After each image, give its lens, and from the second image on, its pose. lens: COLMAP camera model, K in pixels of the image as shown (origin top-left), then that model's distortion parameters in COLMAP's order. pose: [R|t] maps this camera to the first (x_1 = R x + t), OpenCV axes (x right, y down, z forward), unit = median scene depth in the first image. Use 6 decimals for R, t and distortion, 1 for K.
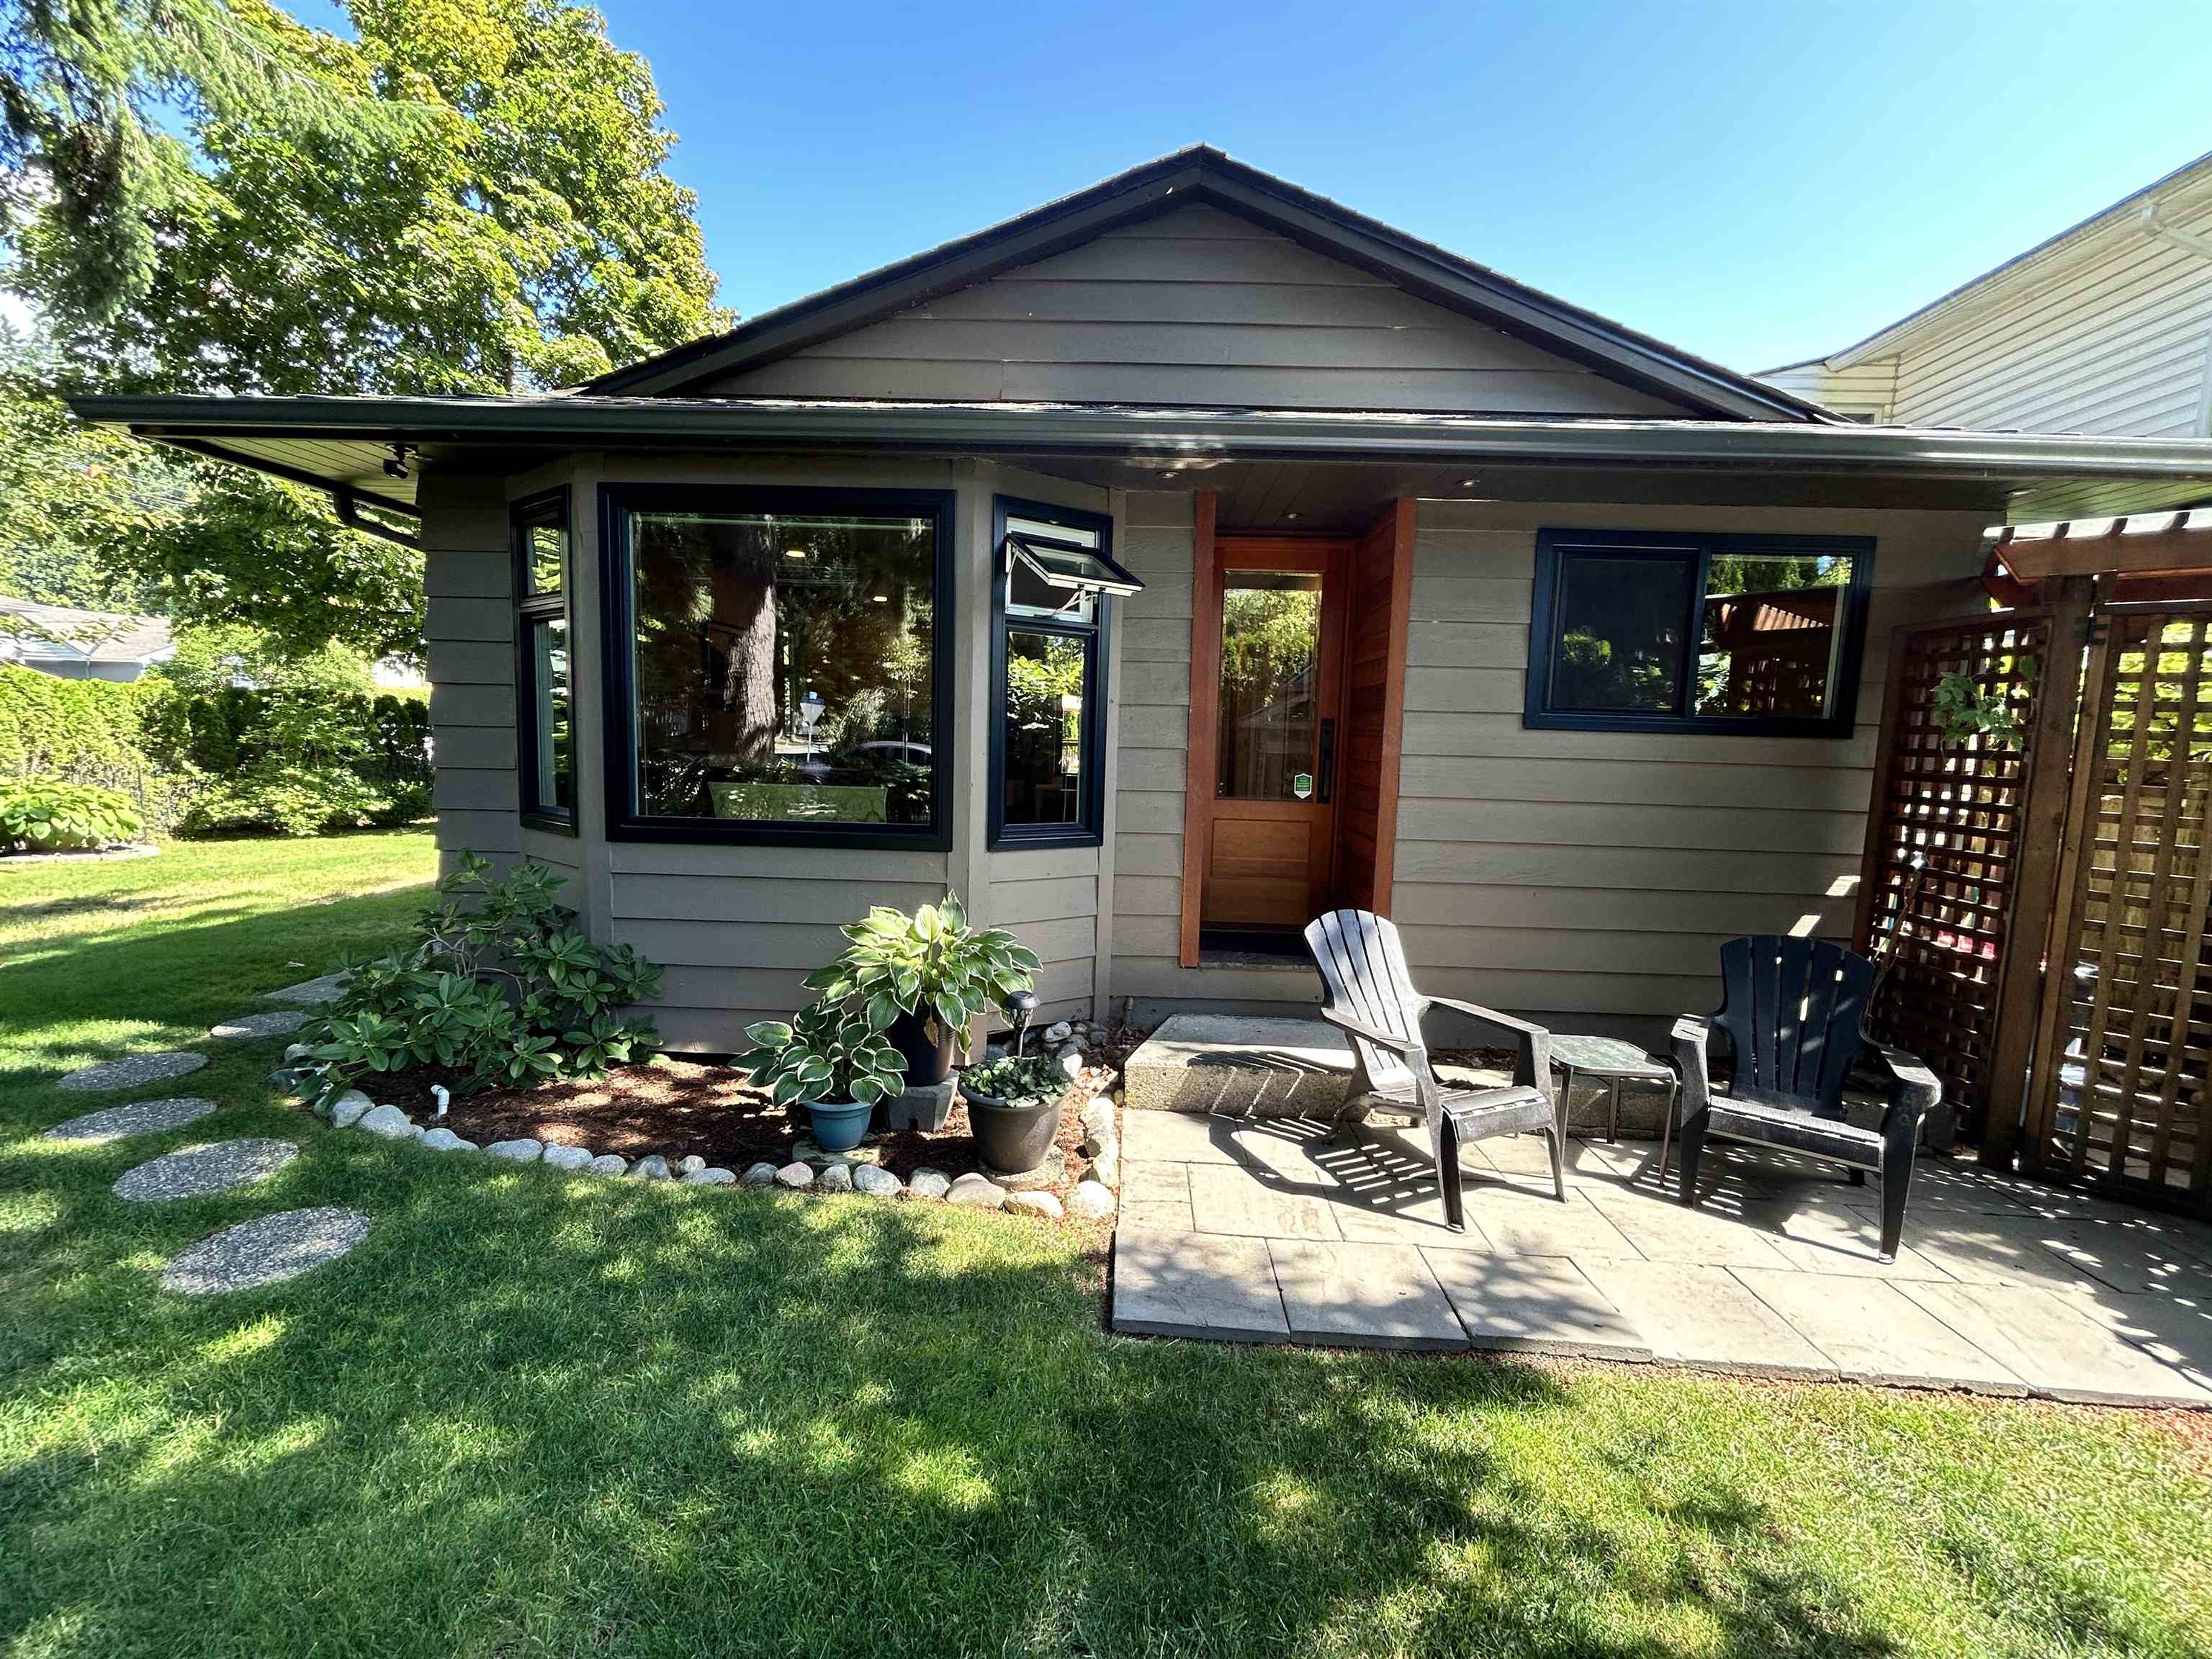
lens RADIAL K [[899.1, 0, 1089.4], [0, 899.1, 831.7], [0, 0, 1]] dist [-0.008861, 0.001084]
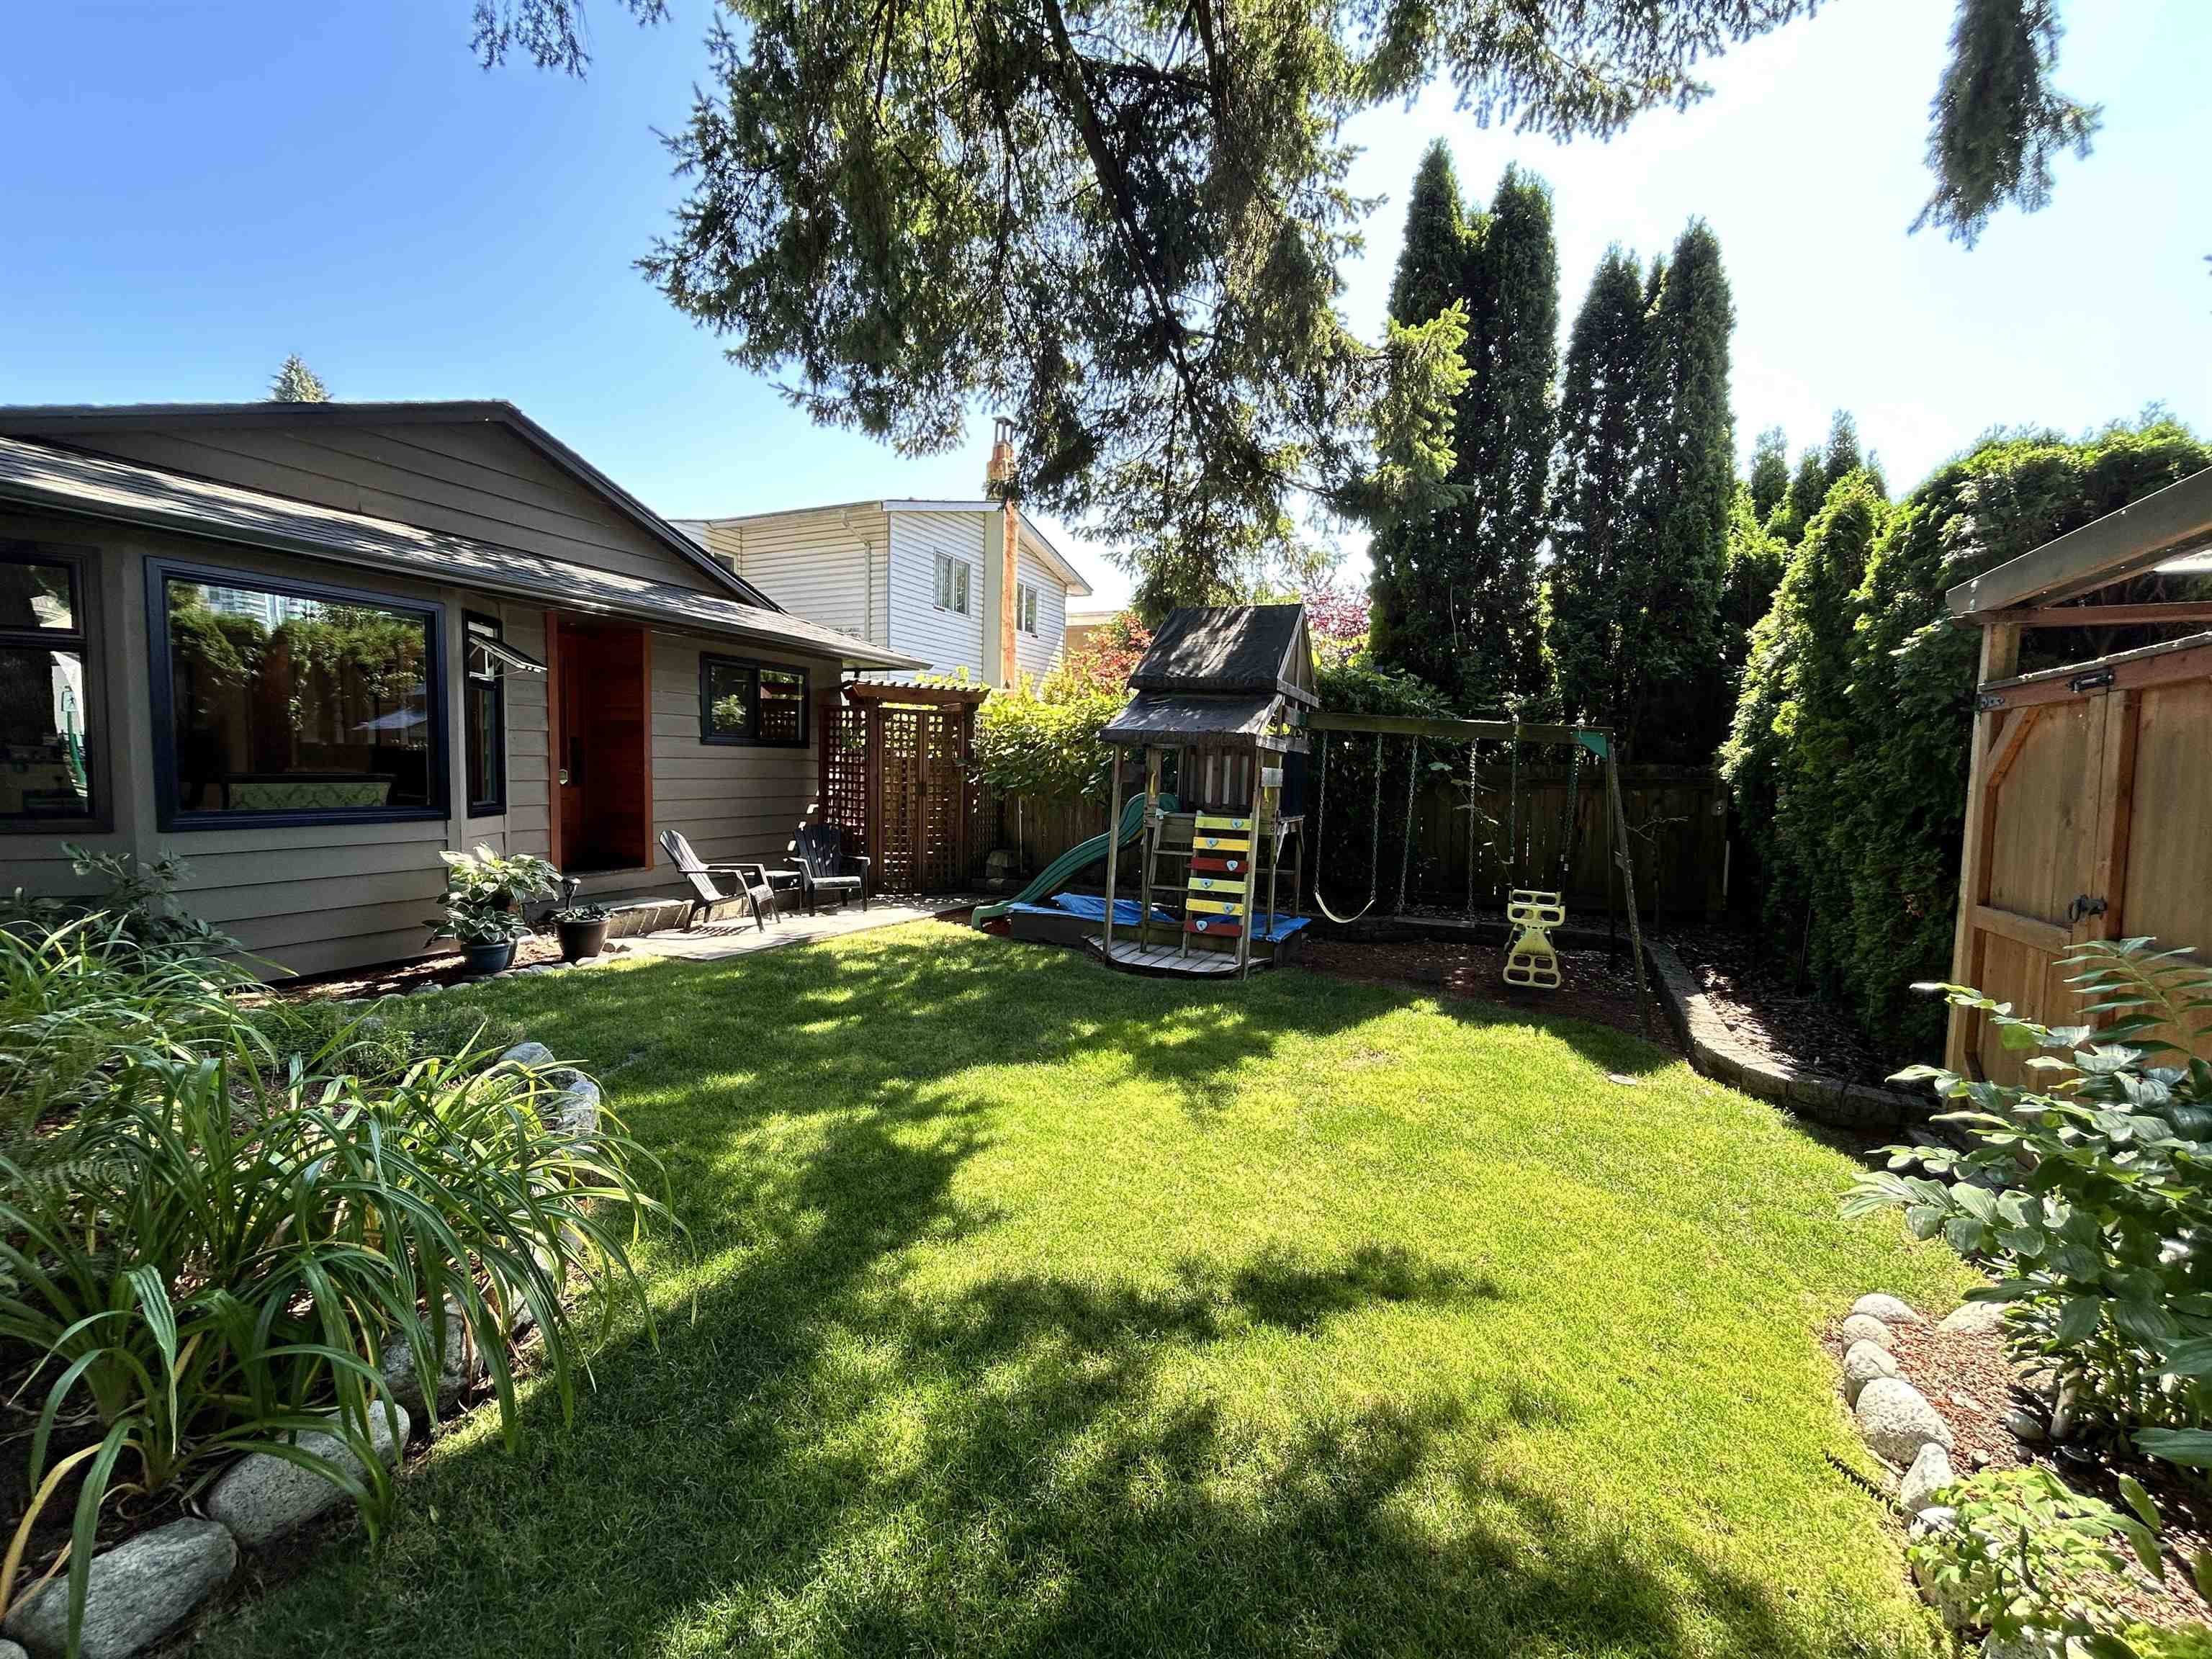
lens RADIAL K [[899.1, 0, 1106.7], [0, 899.1, 823.2], [0, 0, 1]] dist [-0.008861, 0.001084]
pose [[0.371995, -0.077650, 0.924981, -1.249936], [0.087378, 0.994999, 0.048388, 0.056380], [-0.924113, 0.062823, 0.376920, -0.741683]]
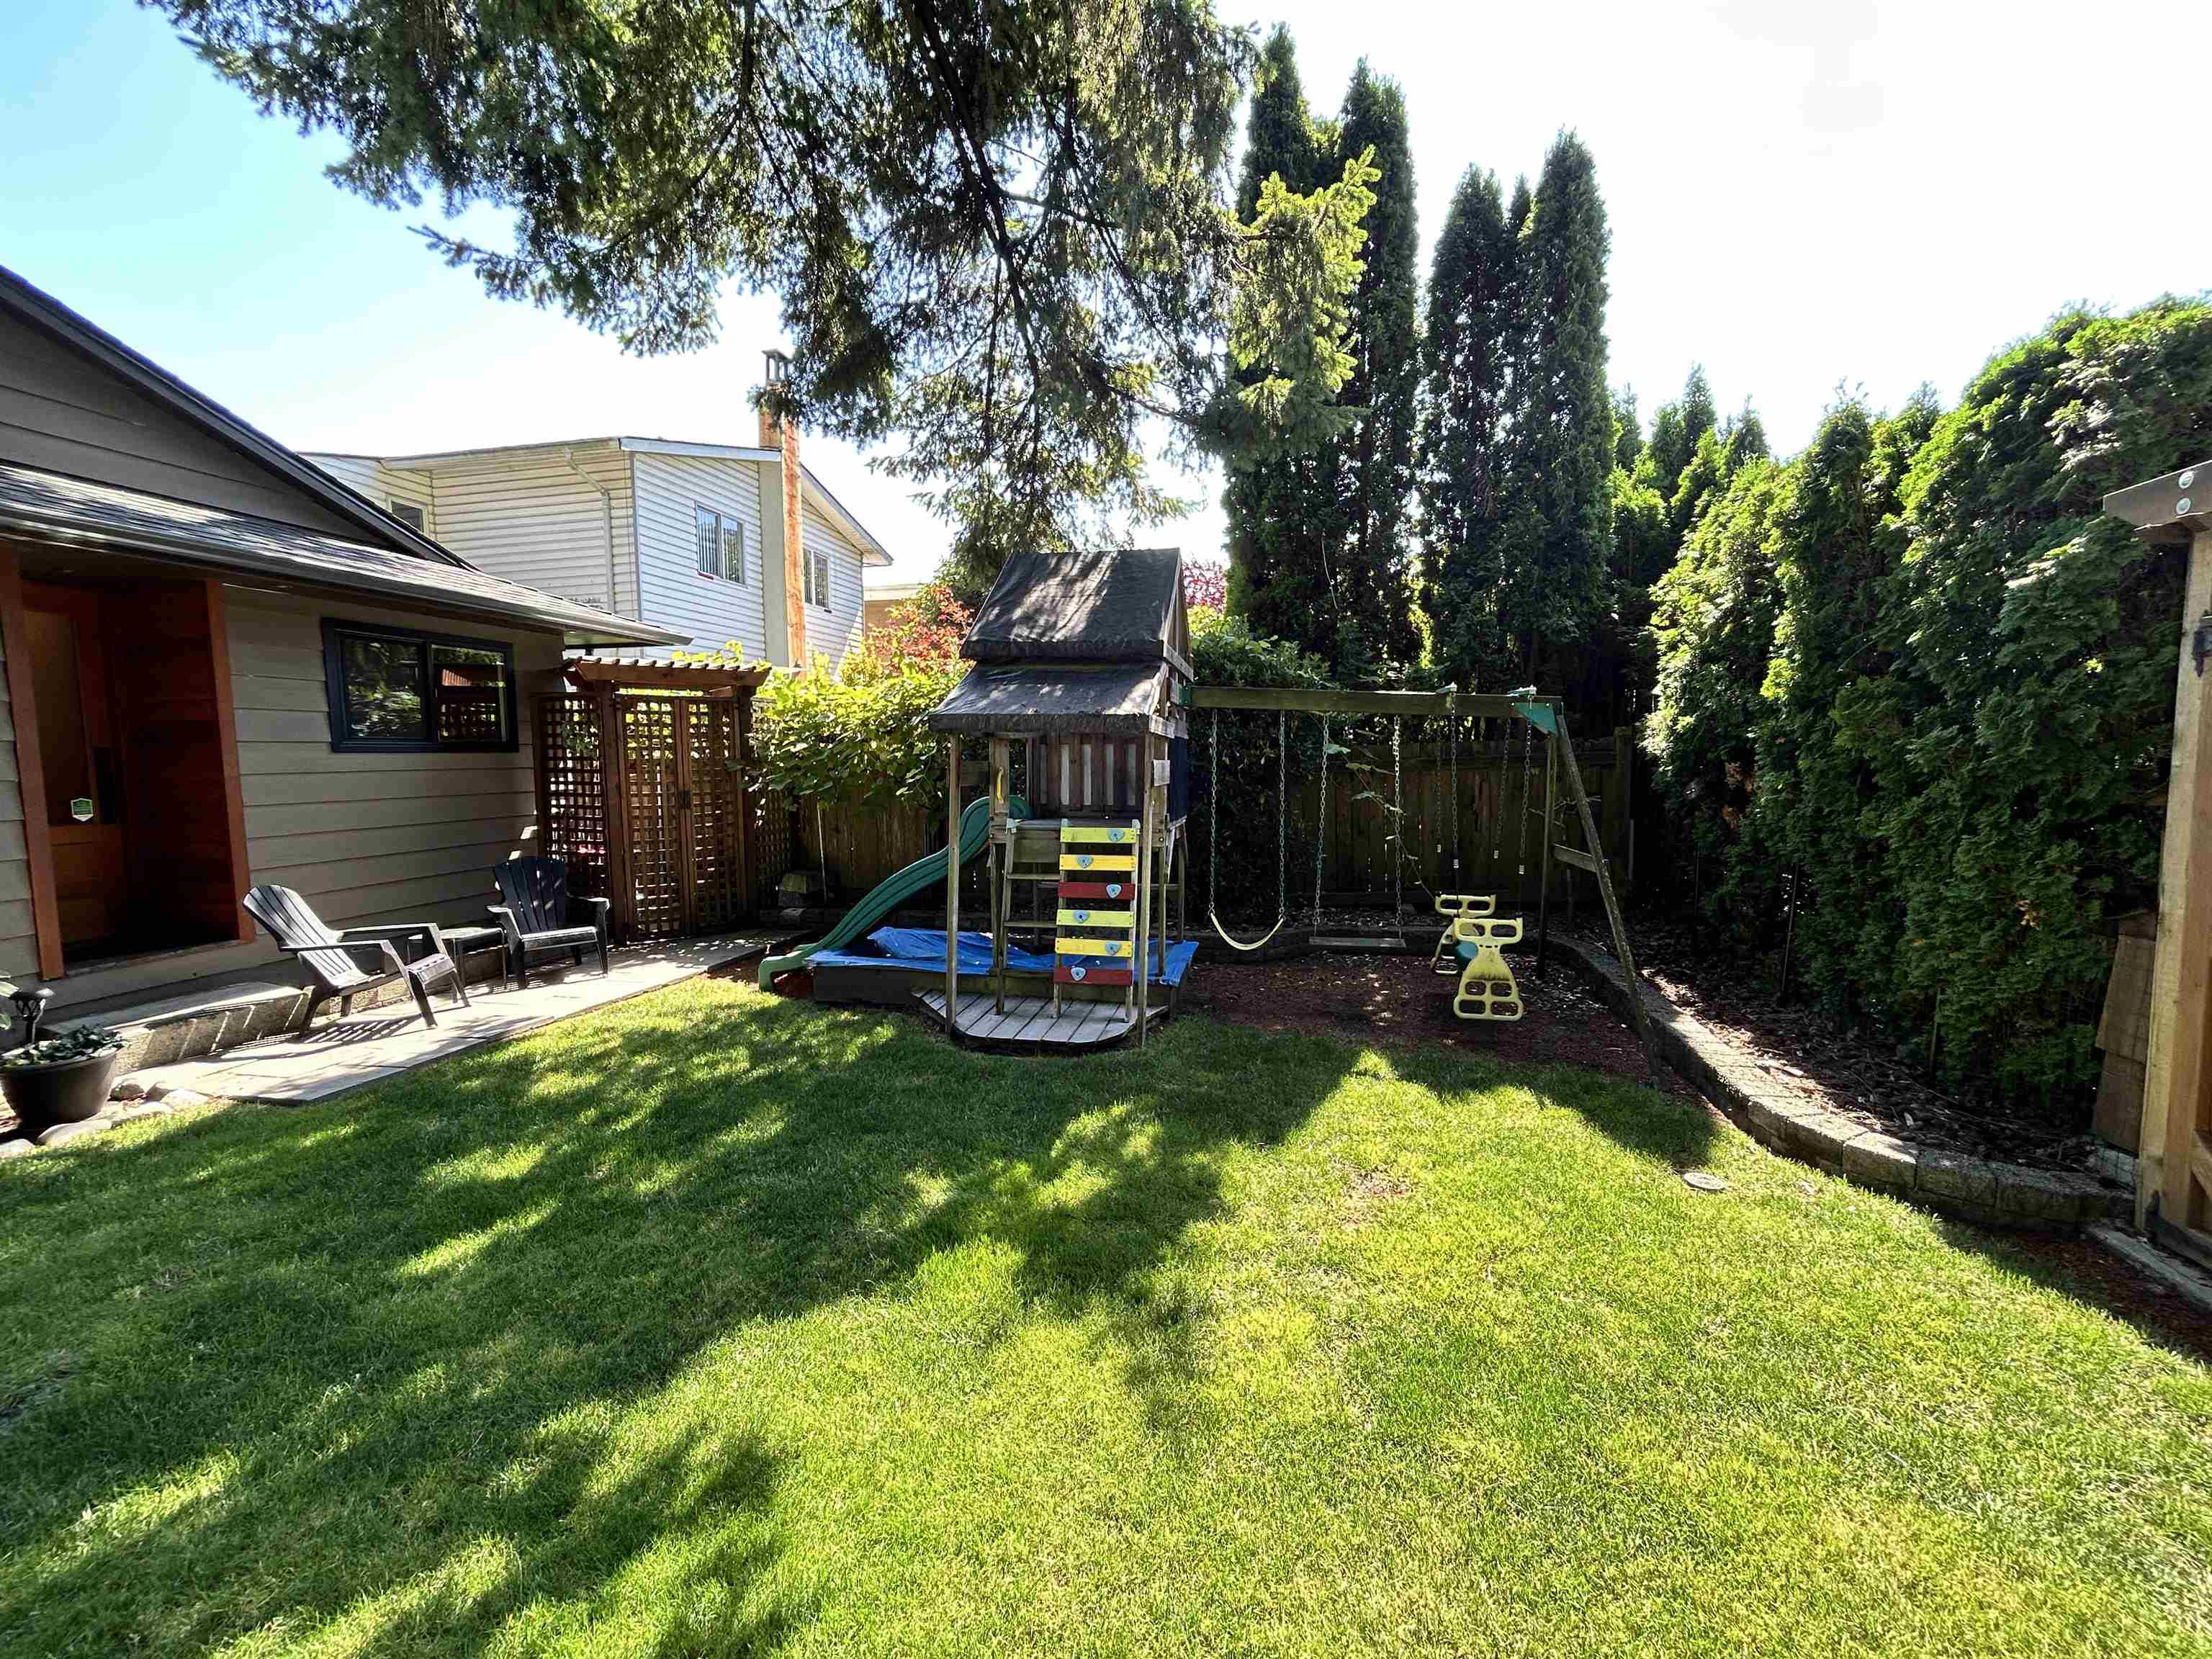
lens RADIAL K [[899.1, 0, 1104.6], [0, 899.1, 827.5], [0, 0, 1]] dist [-0.008861, 0.001084]
pose [[0.172607, -0.111287, 0.978684, -0.814733], [0.121925, 0.988370, 0.090885, 0.030234], [-0.977416, 0.103638, 0.184168, -0.537248]]
